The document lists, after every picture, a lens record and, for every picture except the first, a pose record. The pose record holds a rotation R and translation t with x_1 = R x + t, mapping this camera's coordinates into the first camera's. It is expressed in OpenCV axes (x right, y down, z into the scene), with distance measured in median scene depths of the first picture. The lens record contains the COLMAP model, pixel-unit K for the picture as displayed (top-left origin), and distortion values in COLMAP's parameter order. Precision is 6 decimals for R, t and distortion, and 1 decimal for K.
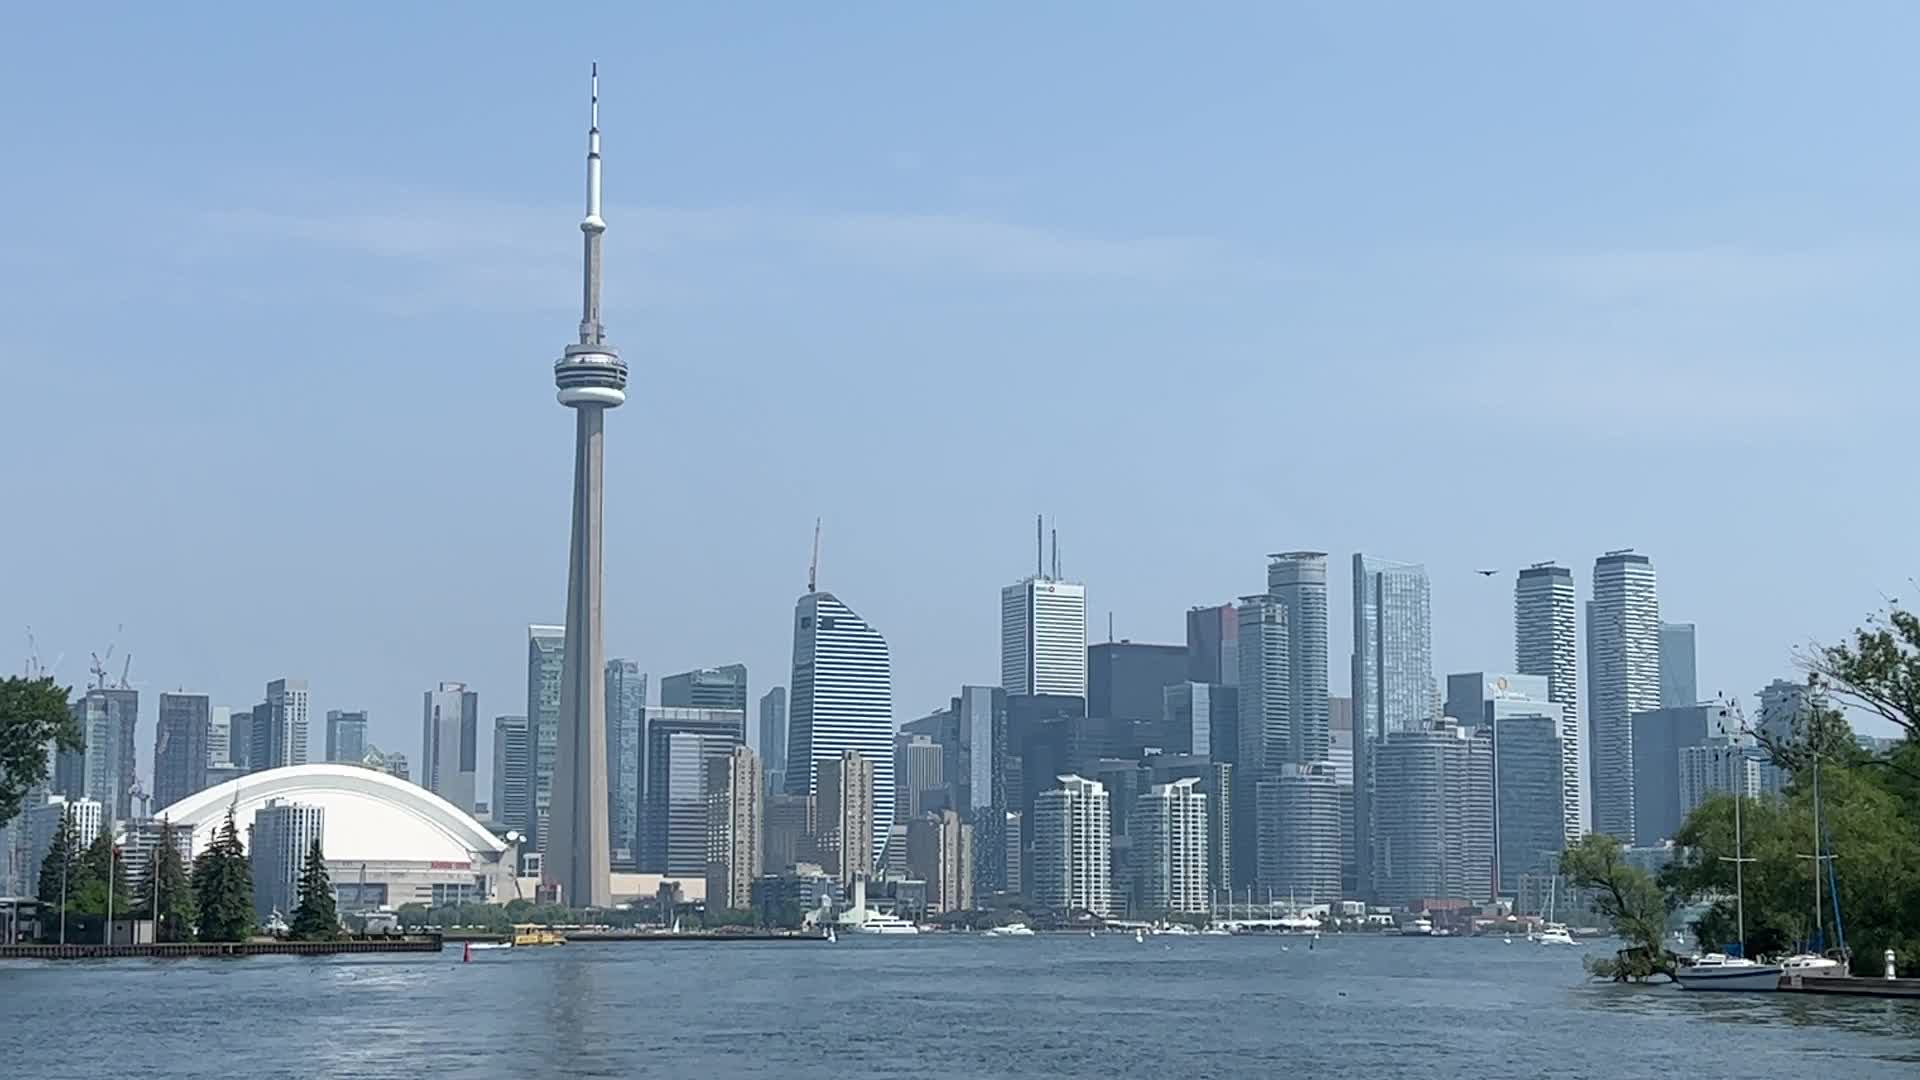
lens RADIAL K [[3253.7, 0, 967.1], [0, 3253.7, 541.7], [0, 0, 1]] dist [0.186739, 0.000000]
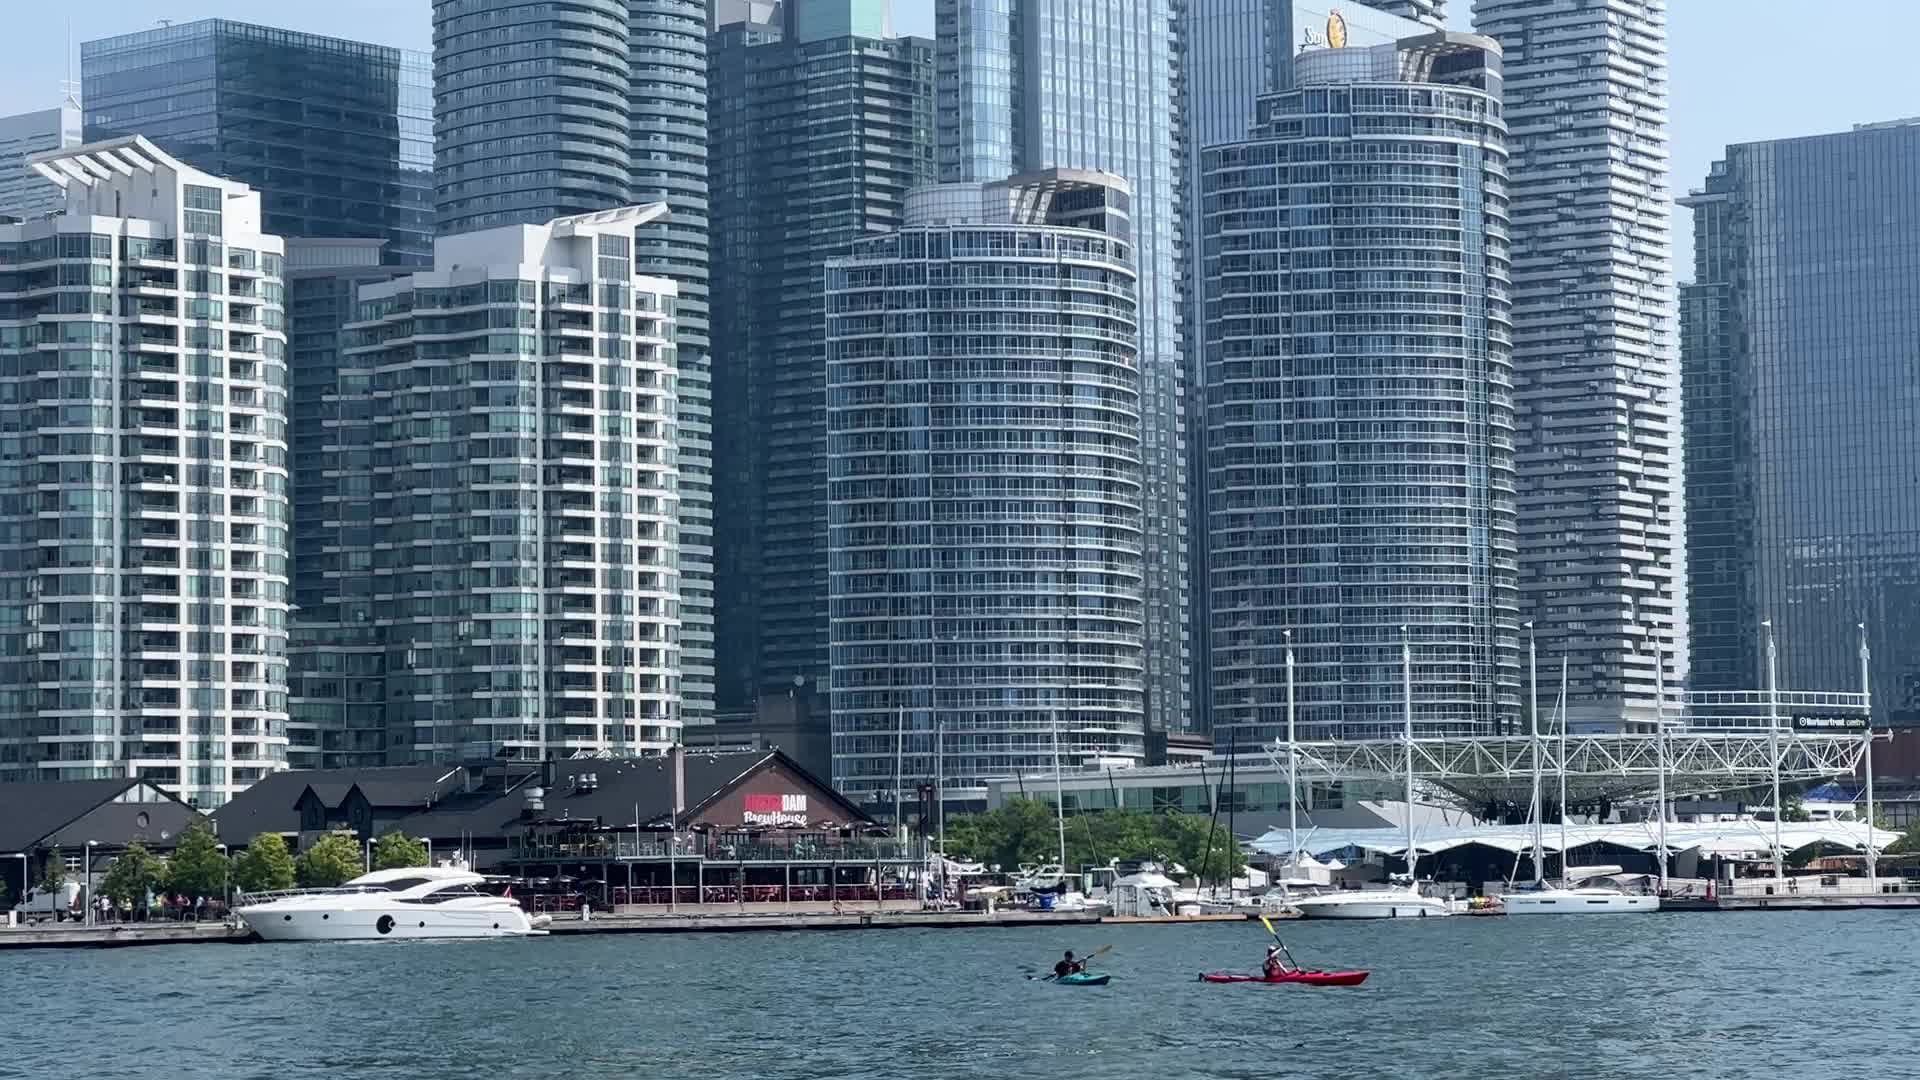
lens RADIAL K [[4928.9, 0, 966.1], [0, 4928.9, 539.2], [0, 0, 1]] dist [0.118812, 0.000000]
pose [[0.929251, 0.007308, 0.369376, -0.027995], [-0.023606, 0.998936, 0.039623, 0.073131], [-0.368693, -0.045539, 0.928435, 0.616996]]
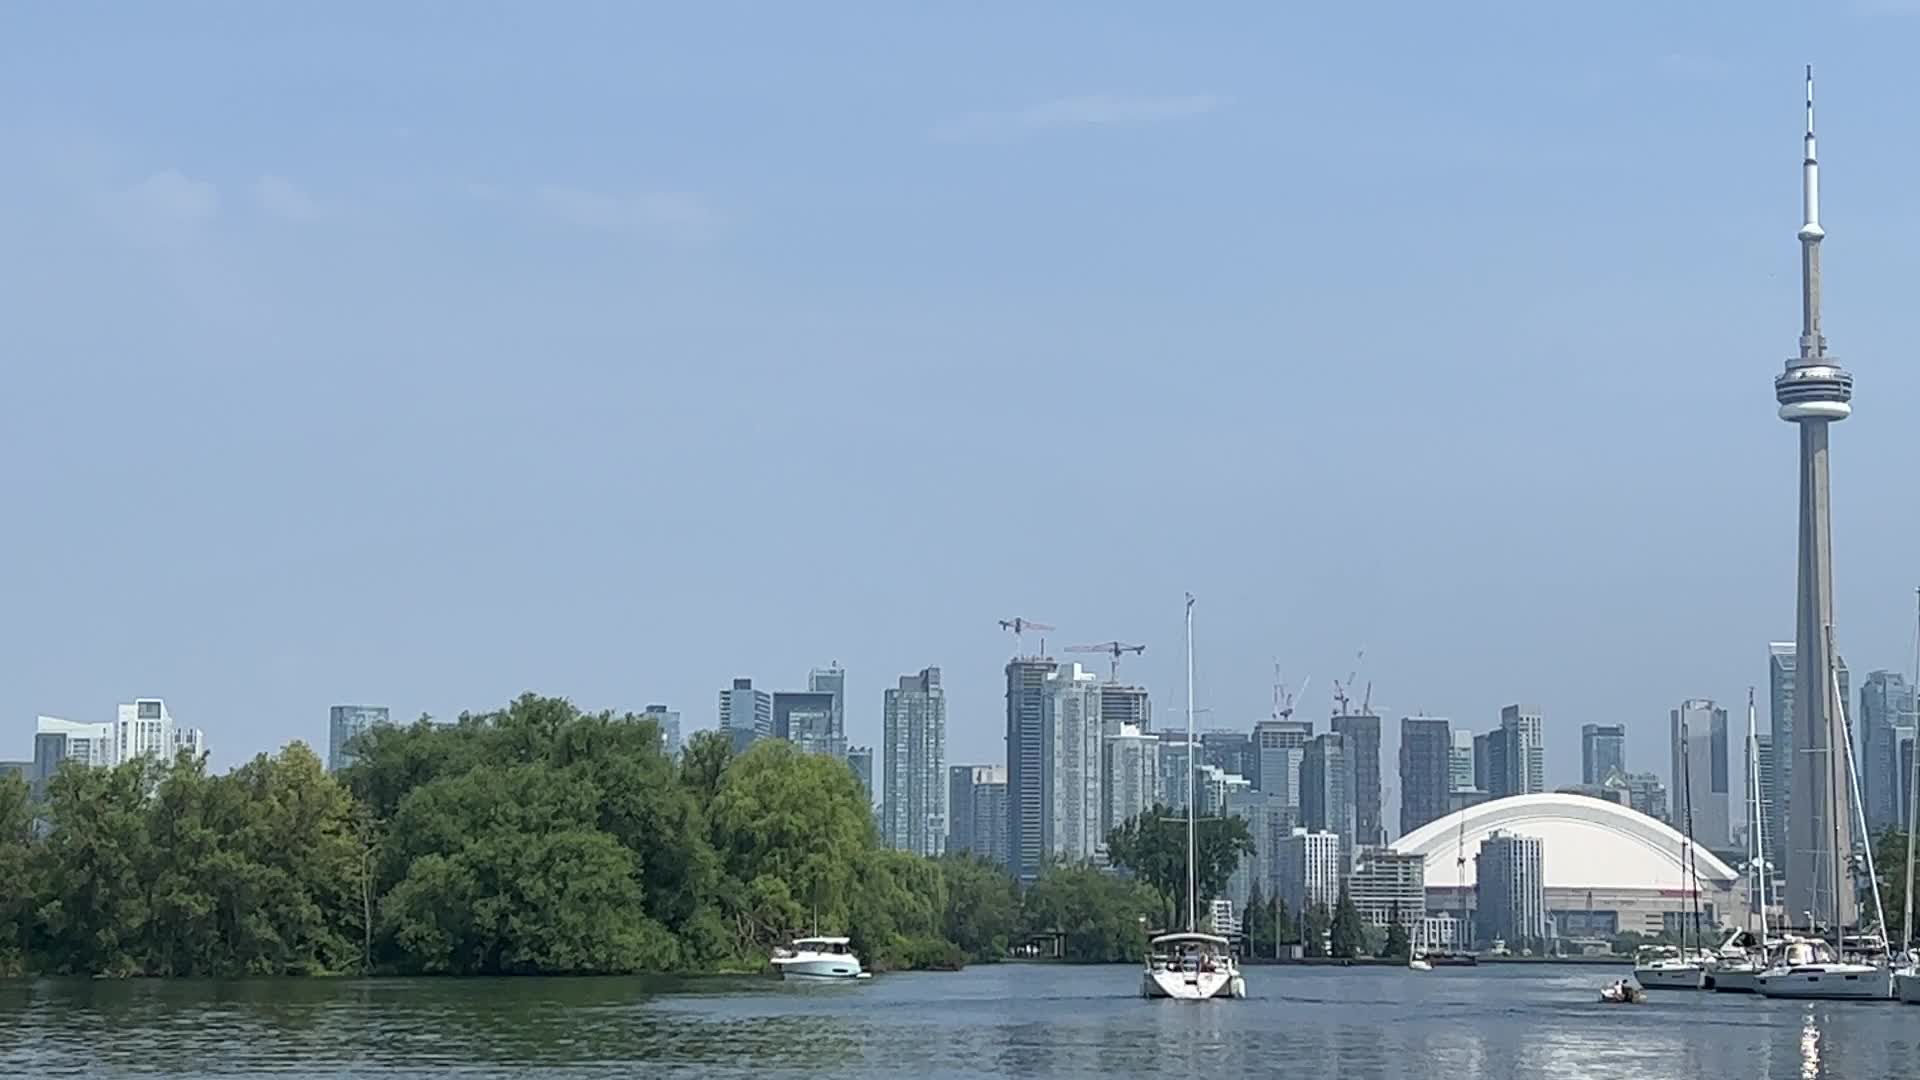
lens RADIAL K [[3808.6, 0, 939.4], [0, 3808.6, 522.5], [0, 0, 1]] dist [0.169252, 0.000000]
pose [[0.932351, -0.037932, -0.359558, 0.054710], [0.039637, 0.999211, -0.002633, -0.019680], [0.359374, -0.011797, 0.933119, -0.169067]]
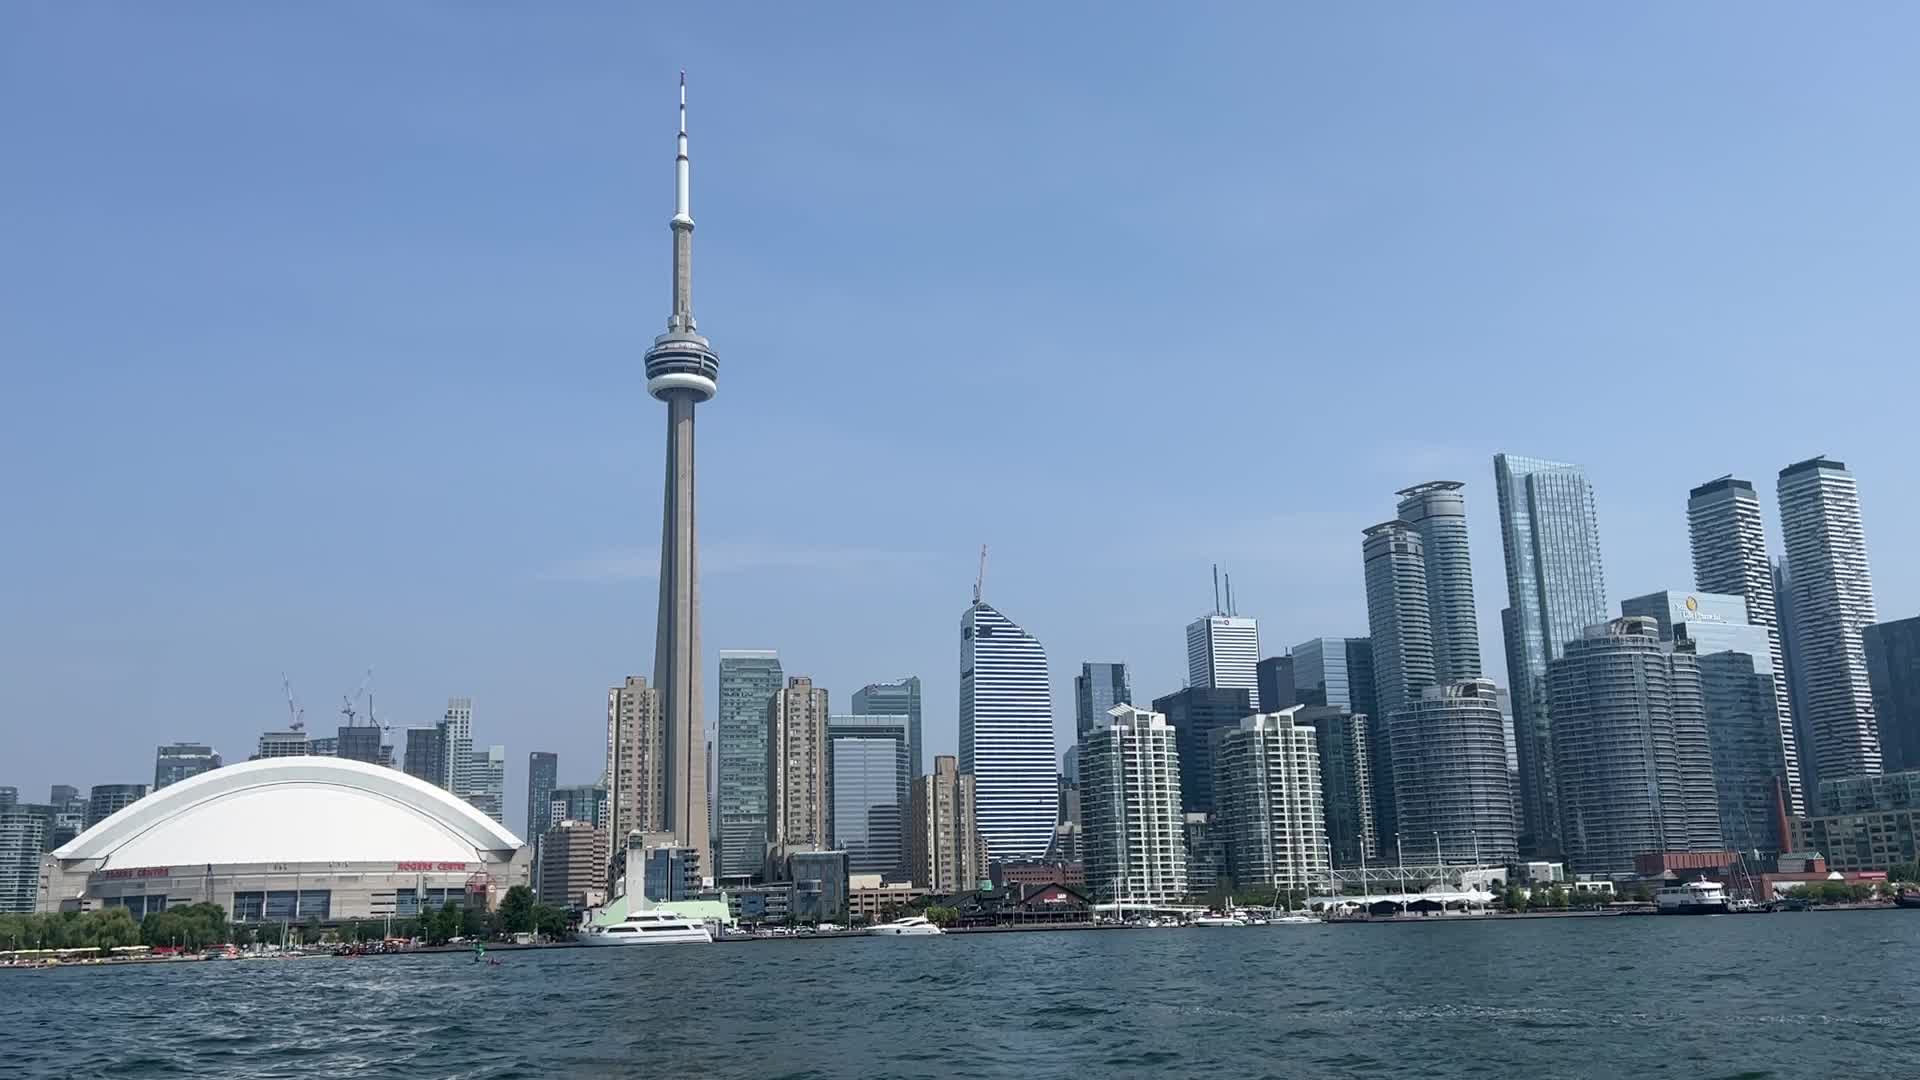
lens RADIAL K [[1672.9, 0, 965.5], [0, 1672.9, 546.1], [0, 0, 1]] dist [0.083206, -0.125124]
pose [[0.982000, -0.072155, -0.174558, 0.058441], [0.054302, 0.992991, -0.104976, 0.065421], [0.180909, 0.093608, 0.979035, 0.550206]]
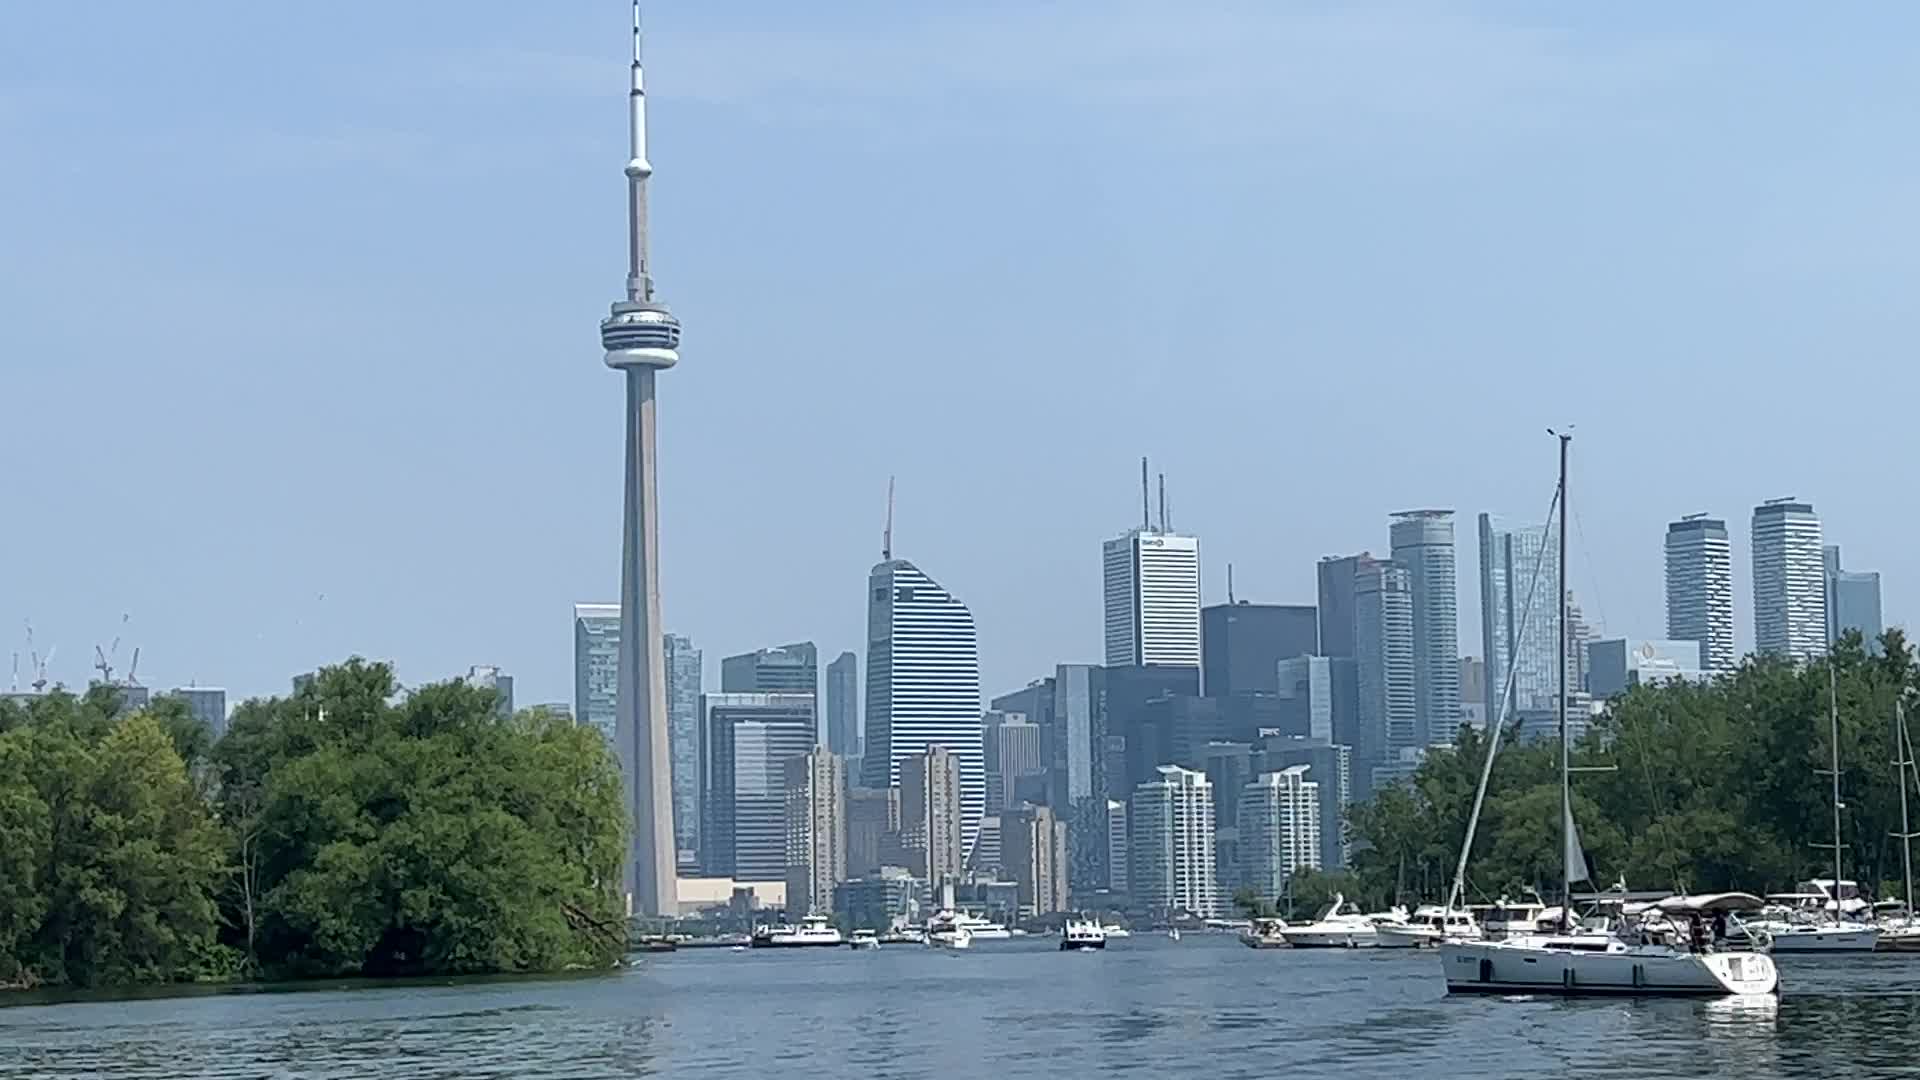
lens RADIAL K [[4195.0, 0, 965.6], [0, 4195.0, 539.8], [0, 0, 1]] dist [0.187104, 0.000000]
pose [[0.999345, -0.023835, -0.027223, 0.006477], [0.024502, 0.999401, 0.024434, -0.021348], [0.026624, -0.025085, 0.999331, -0.181849]]
